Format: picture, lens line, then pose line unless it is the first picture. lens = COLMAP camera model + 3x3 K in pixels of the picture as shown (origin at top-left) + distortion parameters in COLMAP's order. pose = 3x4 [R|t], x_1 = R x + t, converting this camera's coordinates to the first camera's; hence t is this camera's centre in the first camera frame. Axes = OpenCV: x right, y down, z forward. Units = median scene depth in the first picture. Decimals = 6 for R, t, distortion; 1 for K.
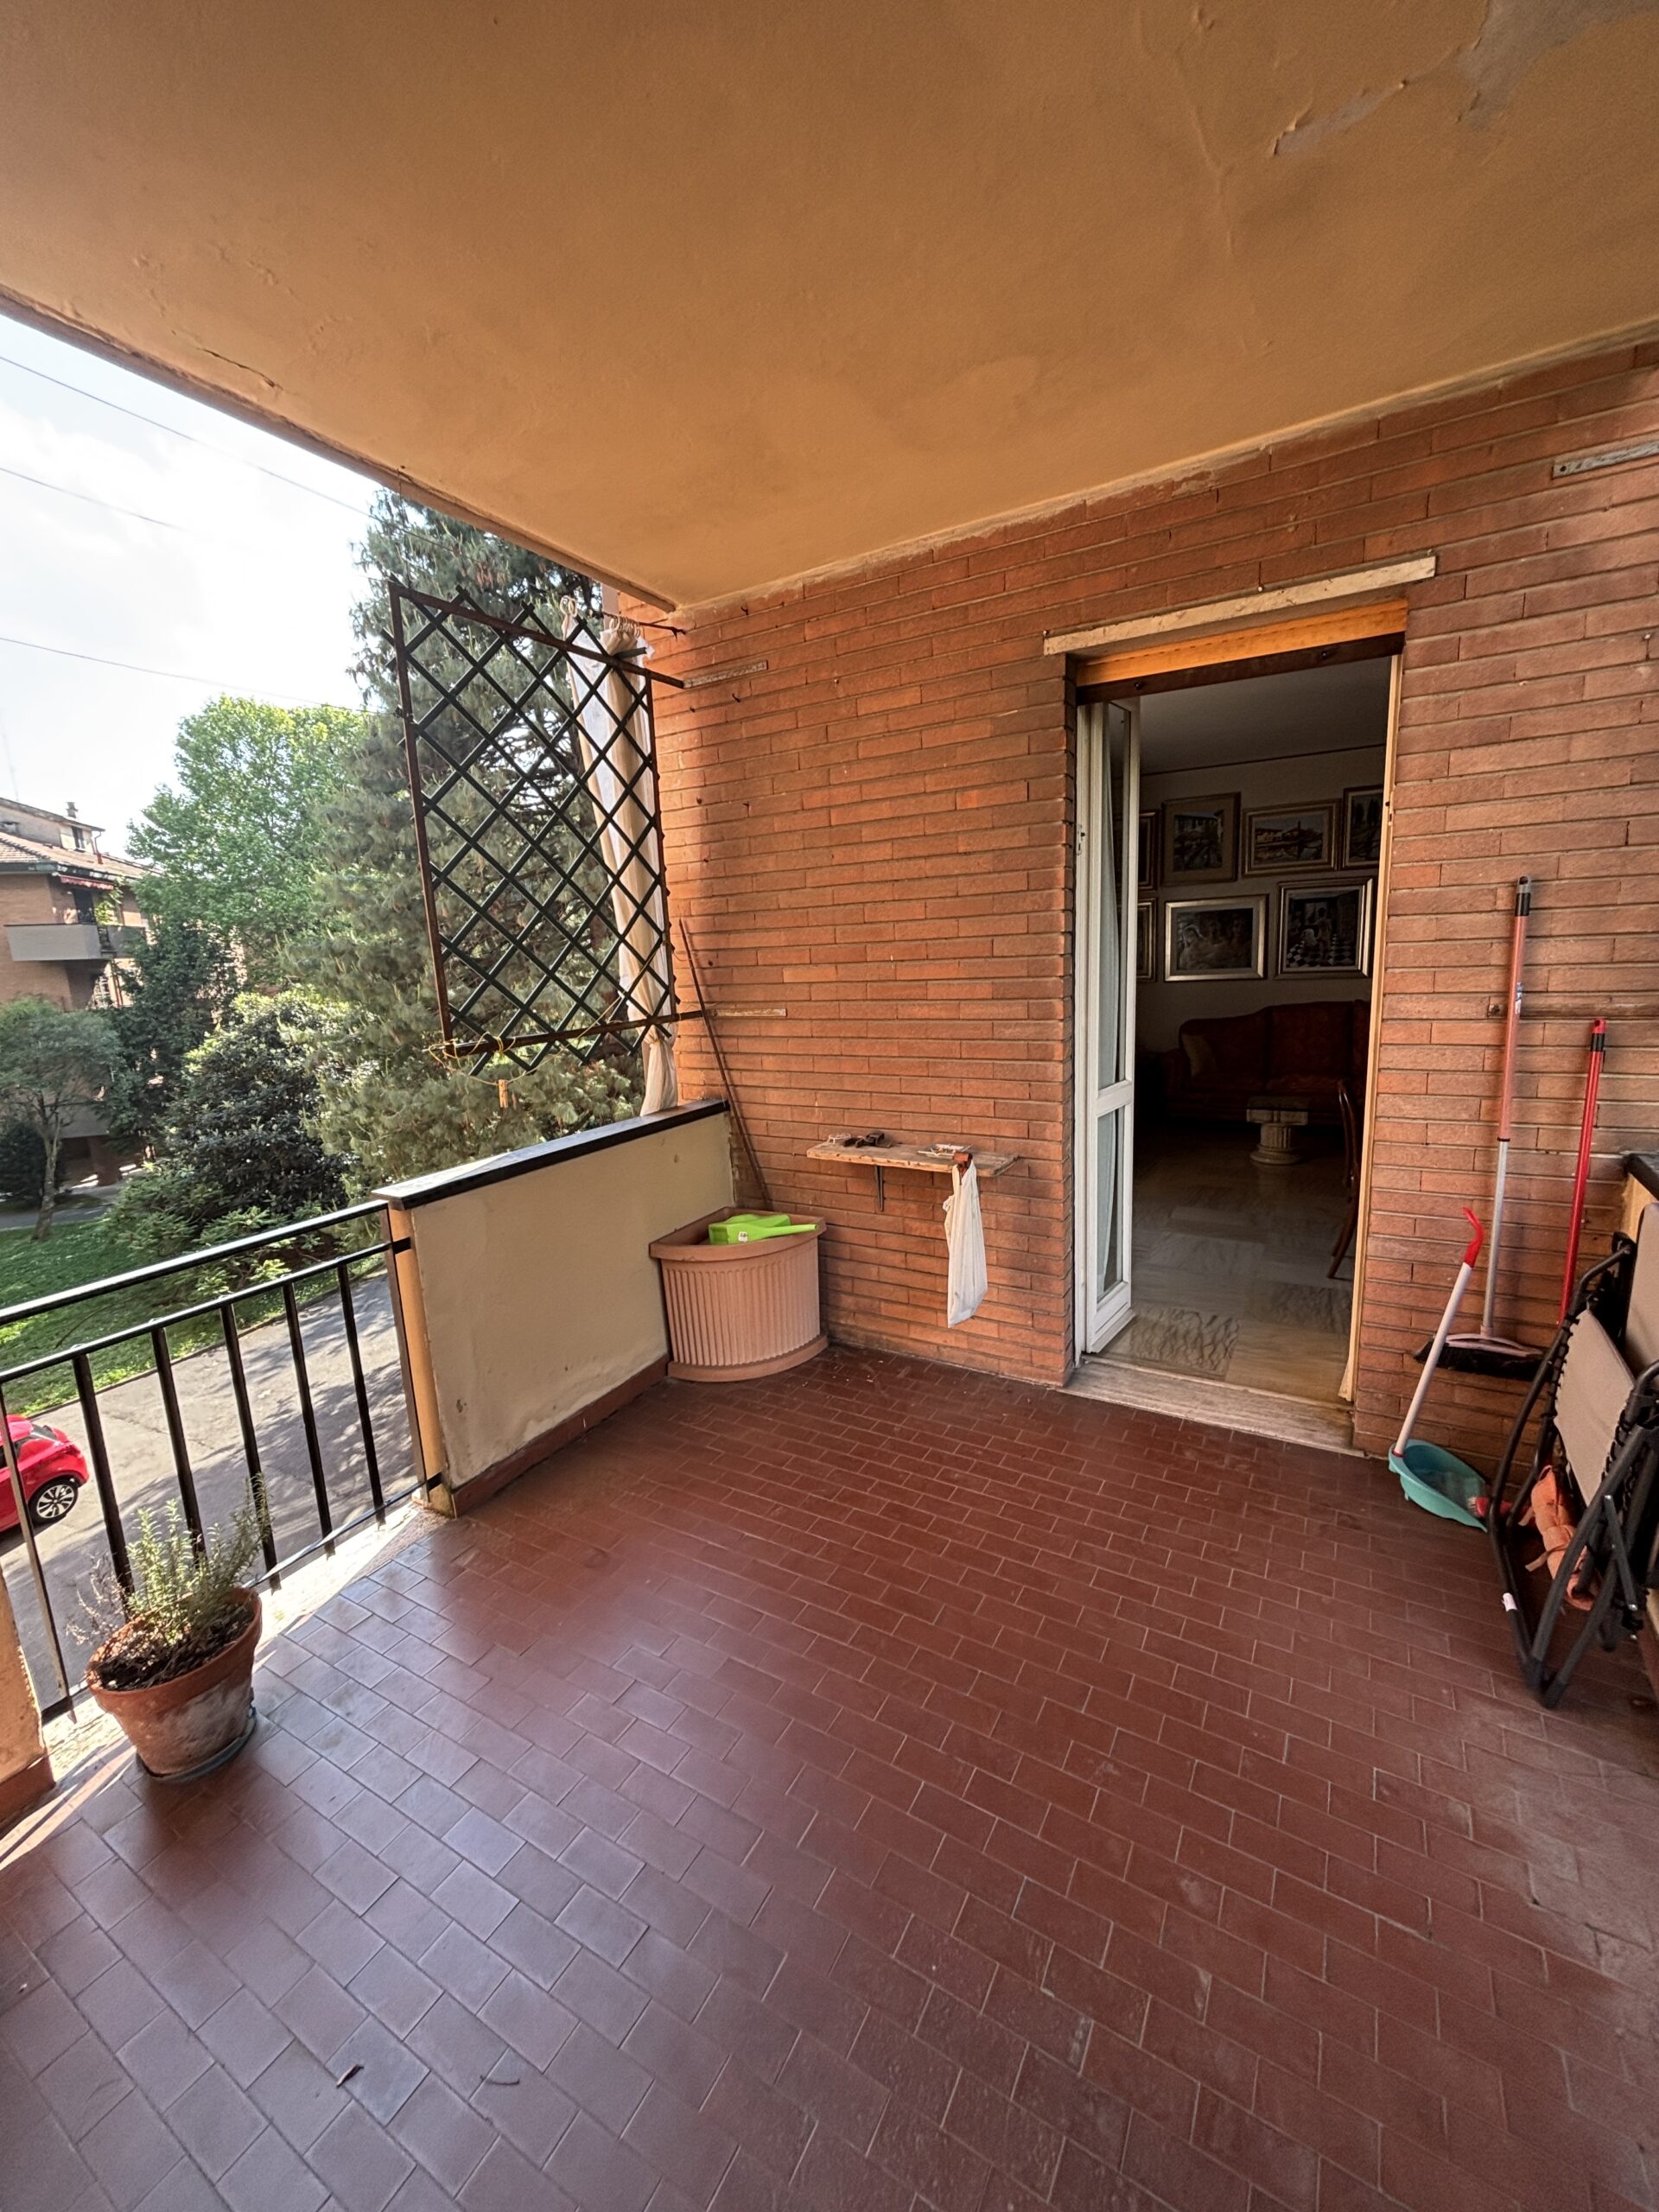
lens RADIAL K [[878.3, 0, 827.3], [0, 878.3, 1102.9], [0, 0, 1]] dist [0.000708, 0.001825]
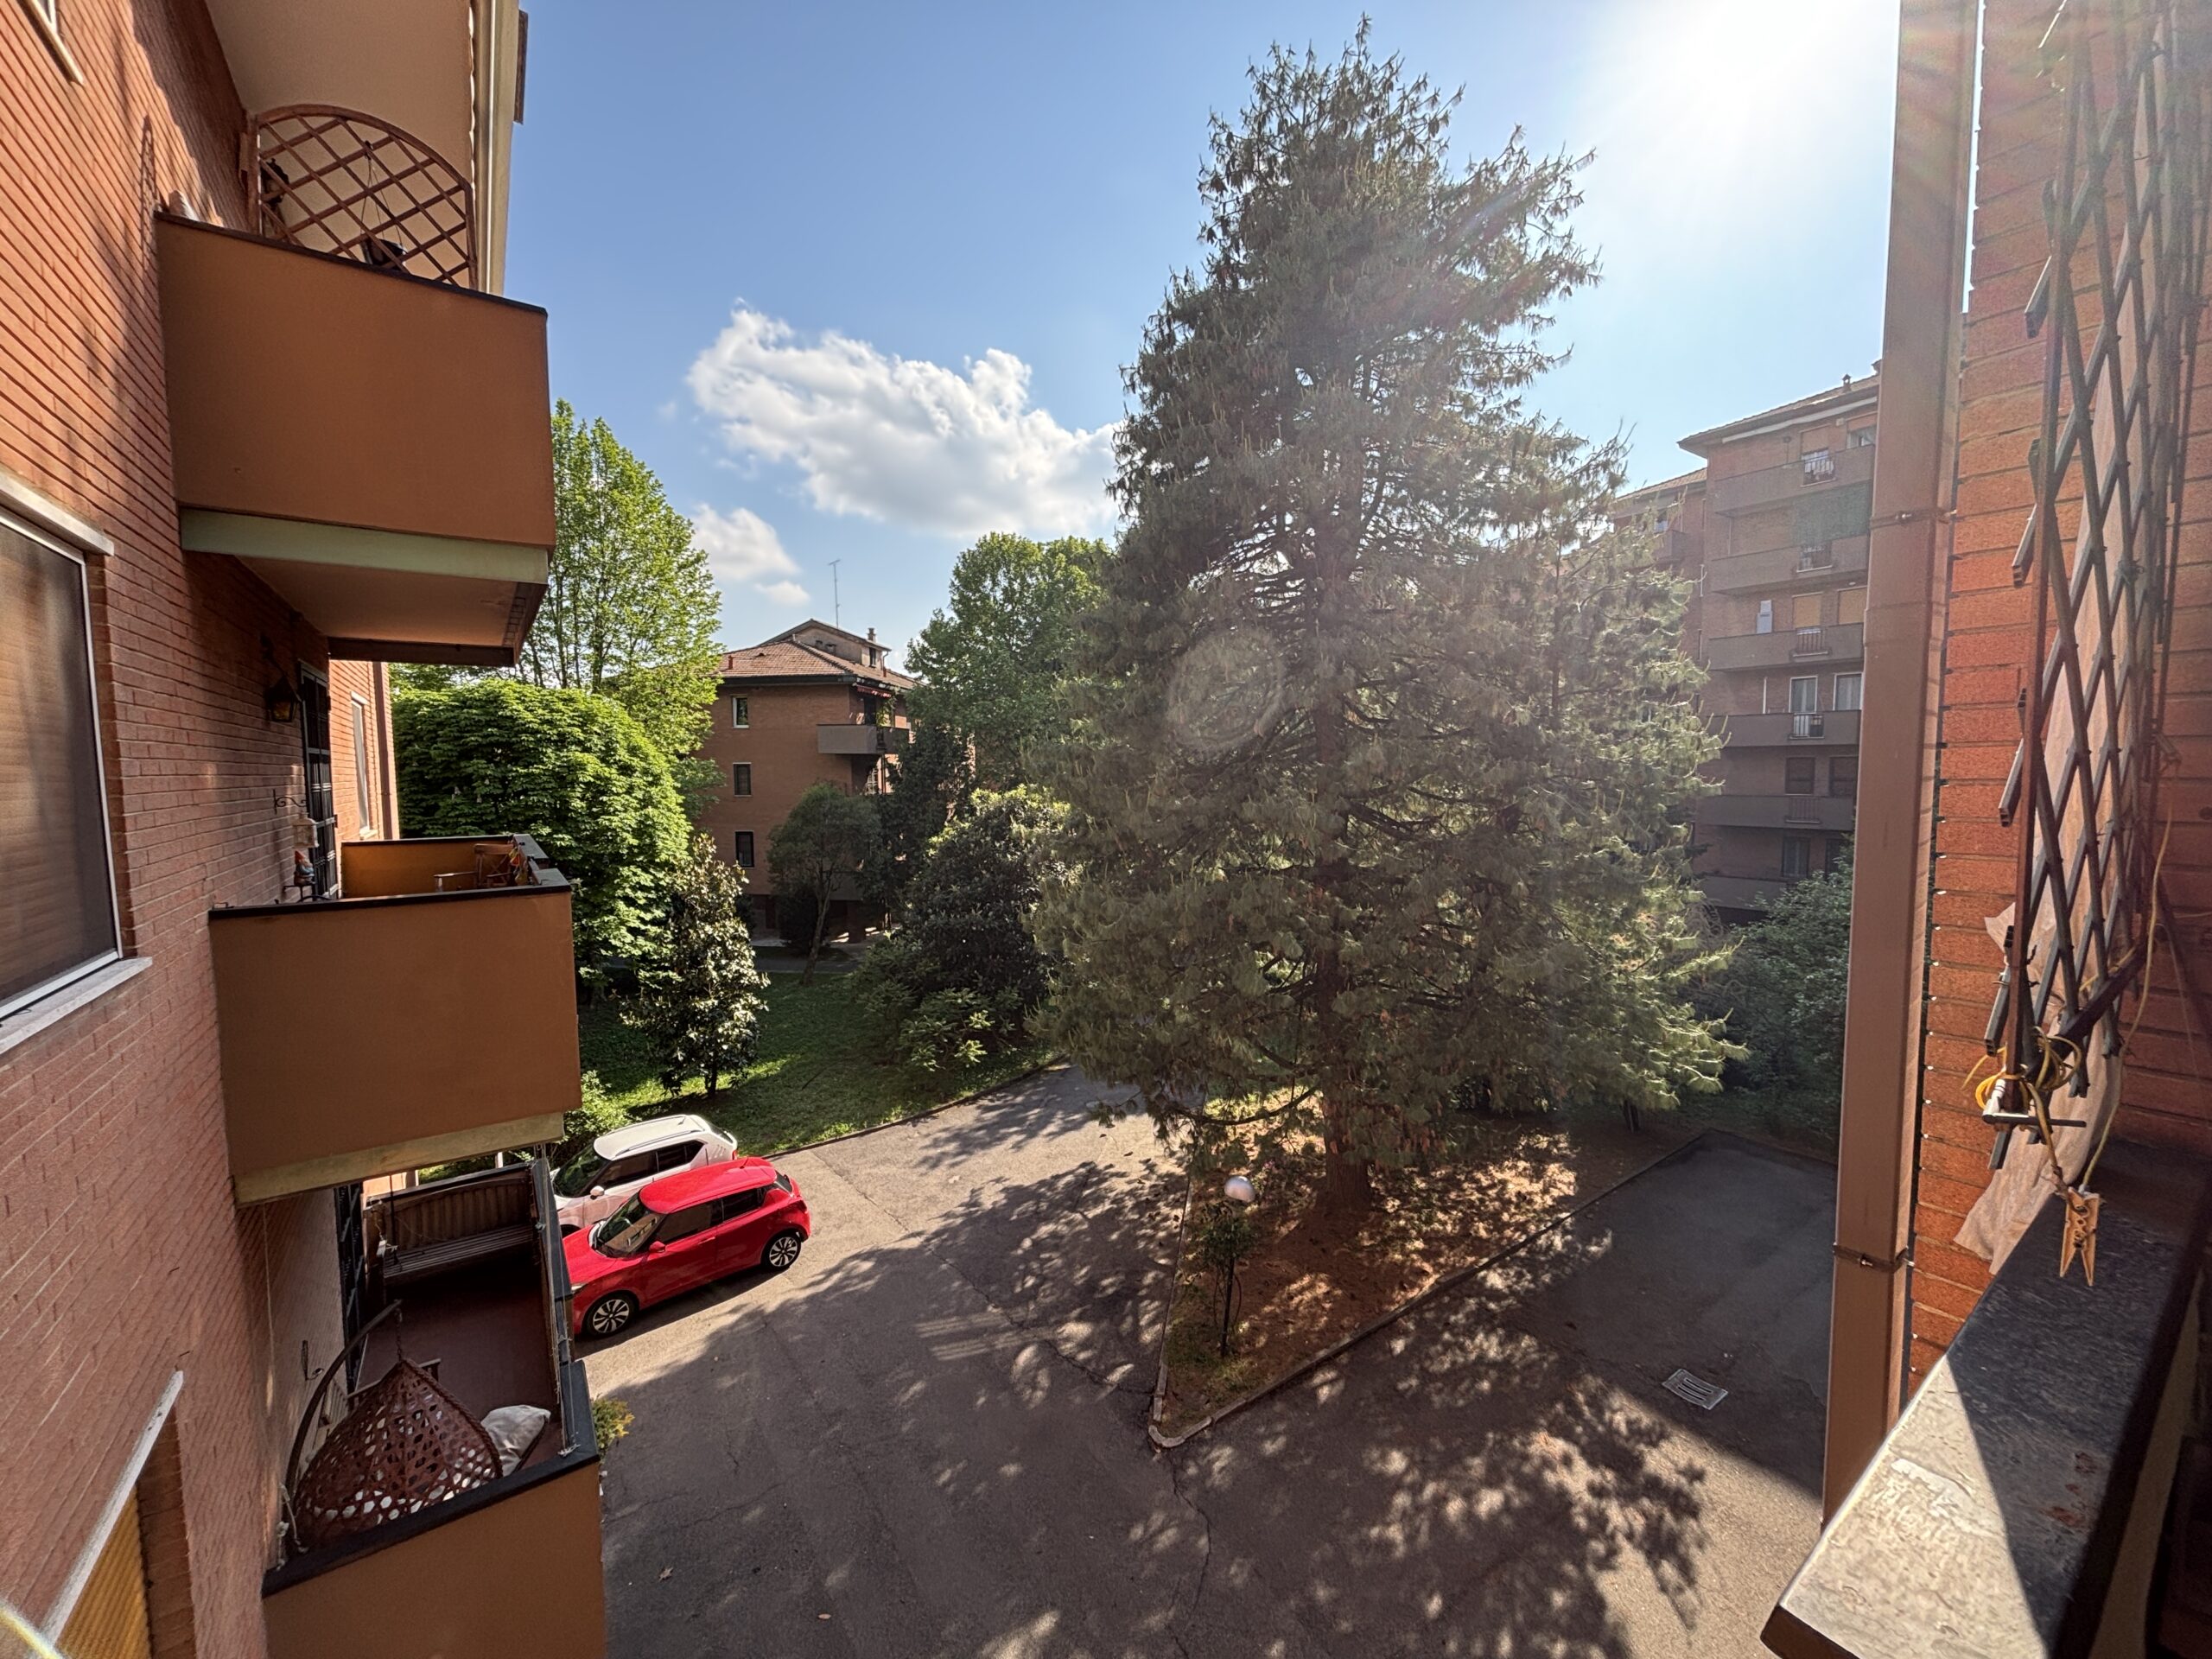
lens RADIAL K [[878.3, 0, 1156.3], [0, 878.3, 829.1], [0, 0, 1]] dist [0.000708, 0.001825]
pose [[0.930214, 0.067288, -0.360797, -0.154415], [-0.102941, 0.991424, -0.080505, -0.025240], [0.352286, 0.112028, 0.929163, 0.165087]]
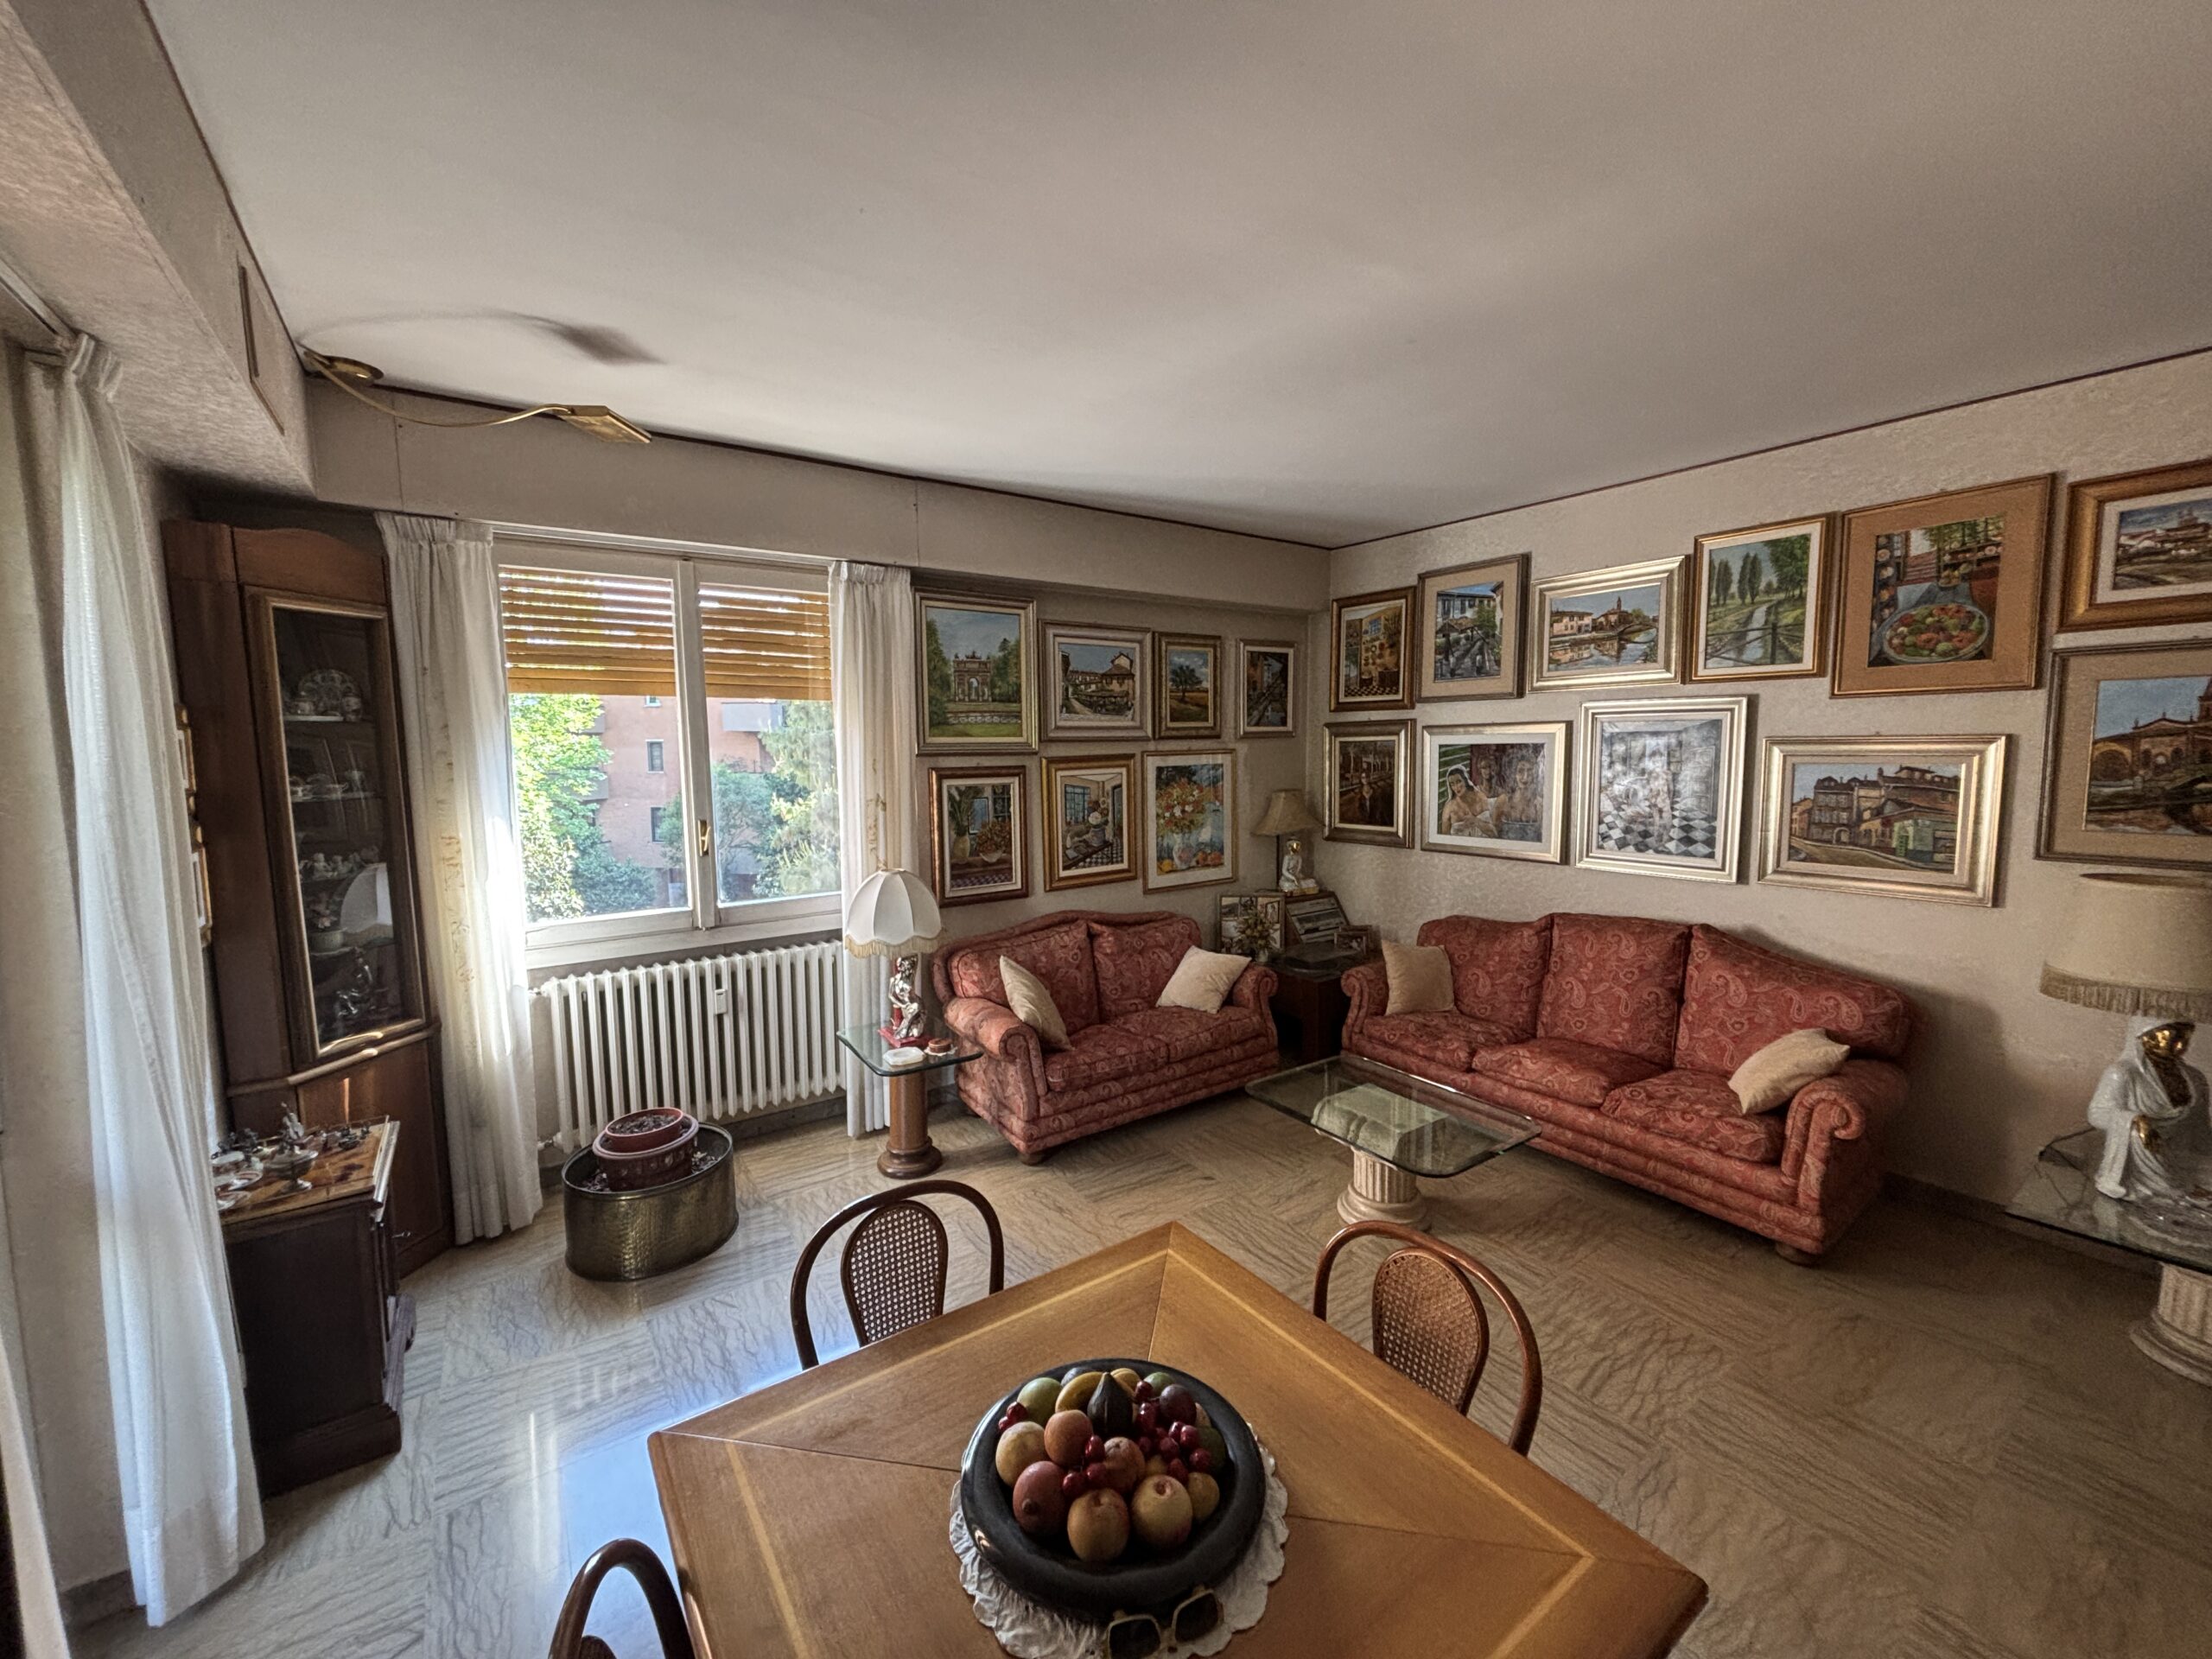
lens RADIAL K [[886.1, 0, 1090.1], [0, 886.1, 832.6], [0, 0, 1]] dist [-0.000667, 0.000975]
pose [[0.905610, 0.079592, -0.416576, 0.448109], [-0.104448, 0.993835, -0.037178, -0.105200], [0.411049, 0.077180, 0.908340, 0.328801]]
